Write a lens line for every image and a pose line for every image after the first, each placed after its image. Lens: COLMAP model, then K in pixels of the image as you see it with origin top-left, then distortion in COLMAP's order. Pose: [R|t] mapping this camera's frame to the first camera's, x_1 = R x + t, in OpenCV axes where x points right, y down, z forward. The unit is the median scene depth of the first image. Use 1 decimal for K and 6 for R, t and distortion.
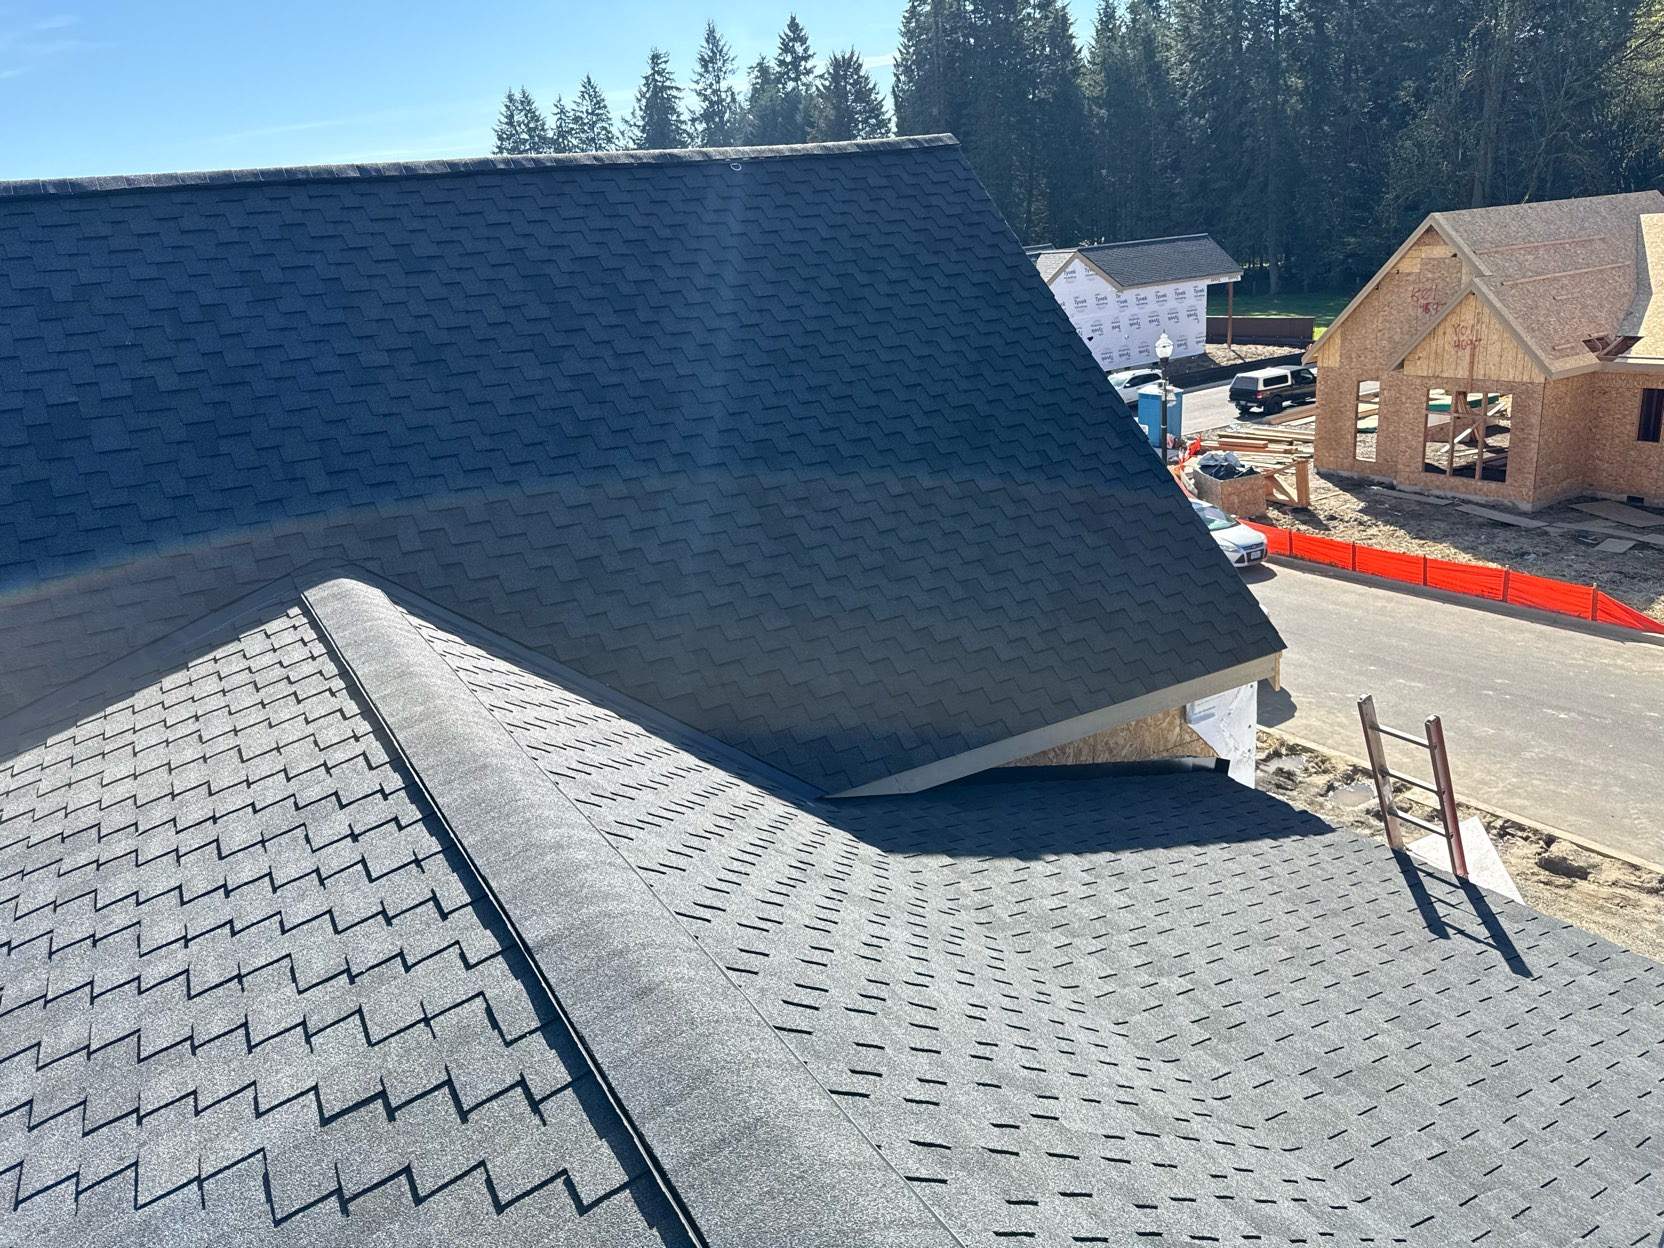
lens RADIAL K [[1158.2, 0, 831.9], [0, 1158.2, 617.4], [0, 0, 1]] dist [0.008260, -0.008888]
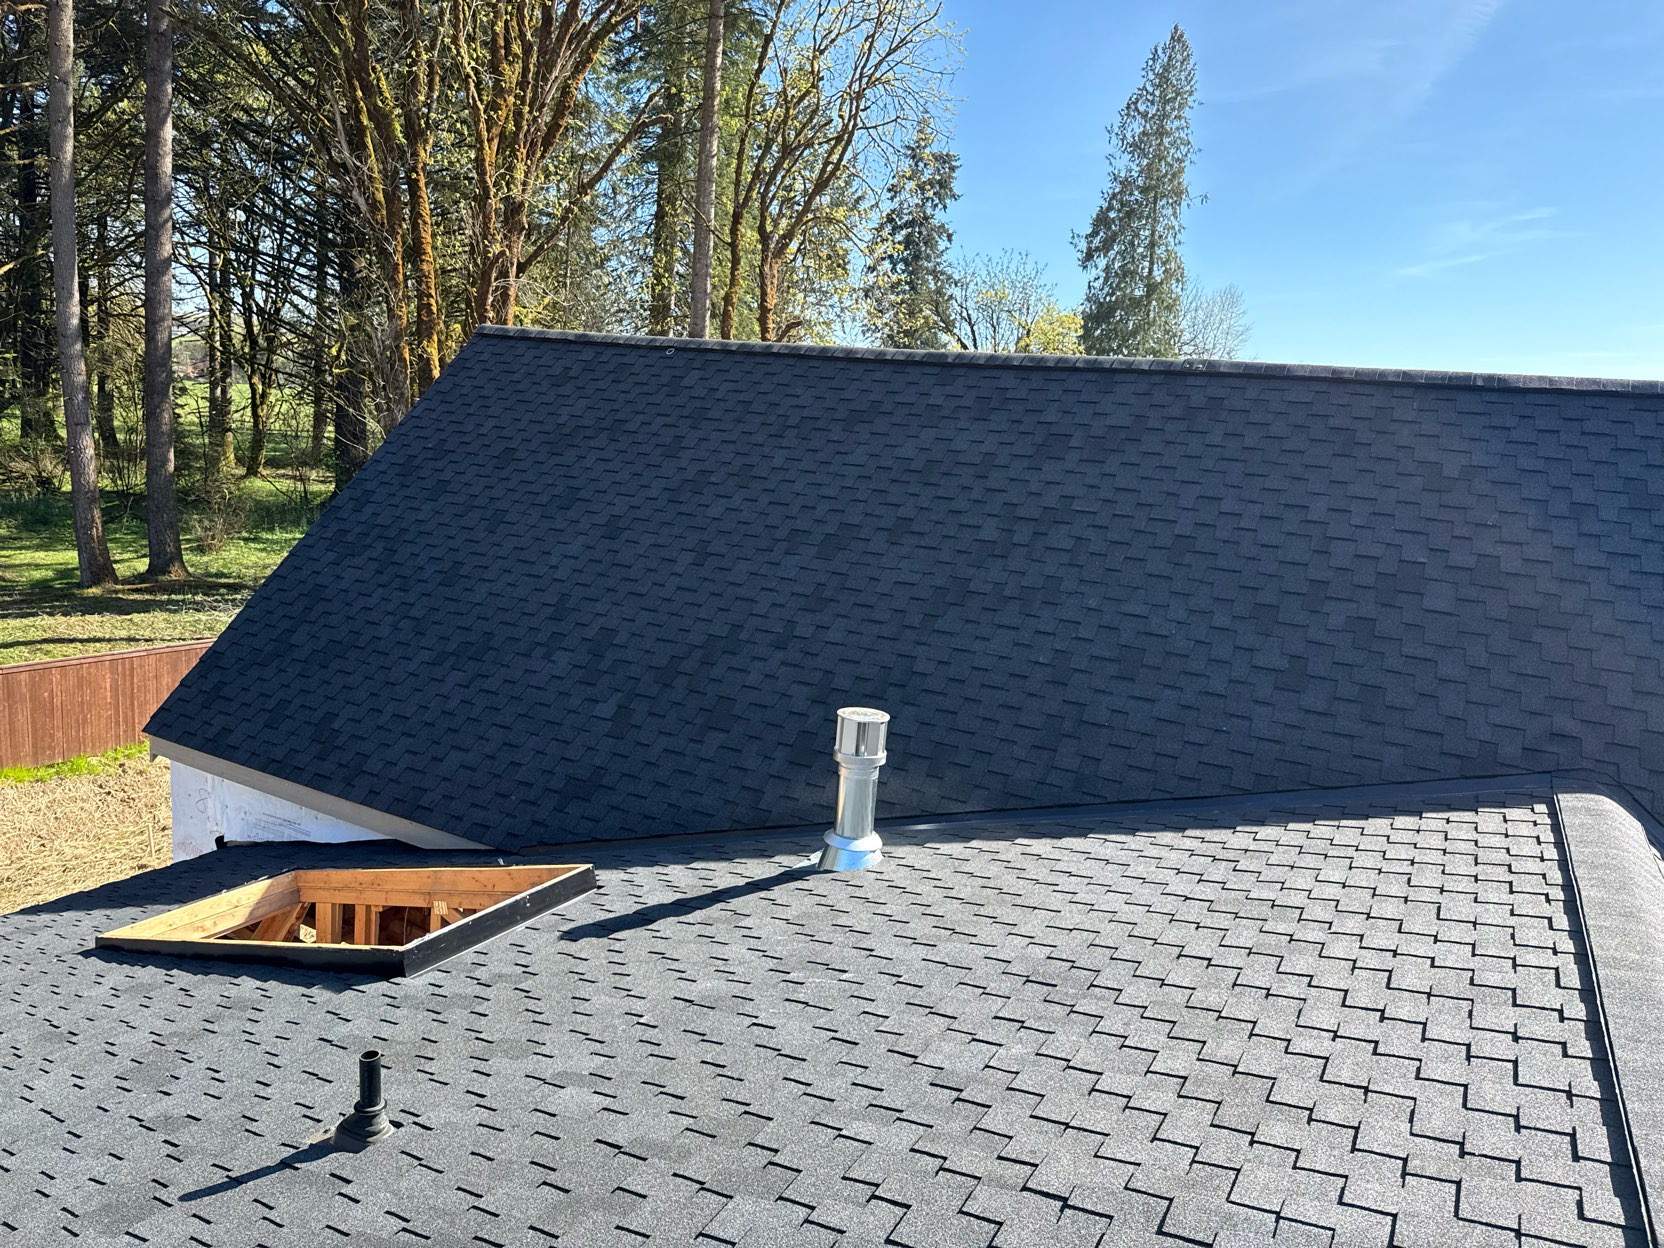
lens RADIAL K [[1158.2, 0, 834.7], [0, 1158.2, 618.1], [0, 0, 1]] dist [0.008260, -0.008888]
pose [[0.492192, 0.263485, -0.829652, 0.037654], [-0.375262, 0.924204, 0.070889, 0.001127], [0.785446, 0.276446, 0.553762, -0.119831]]
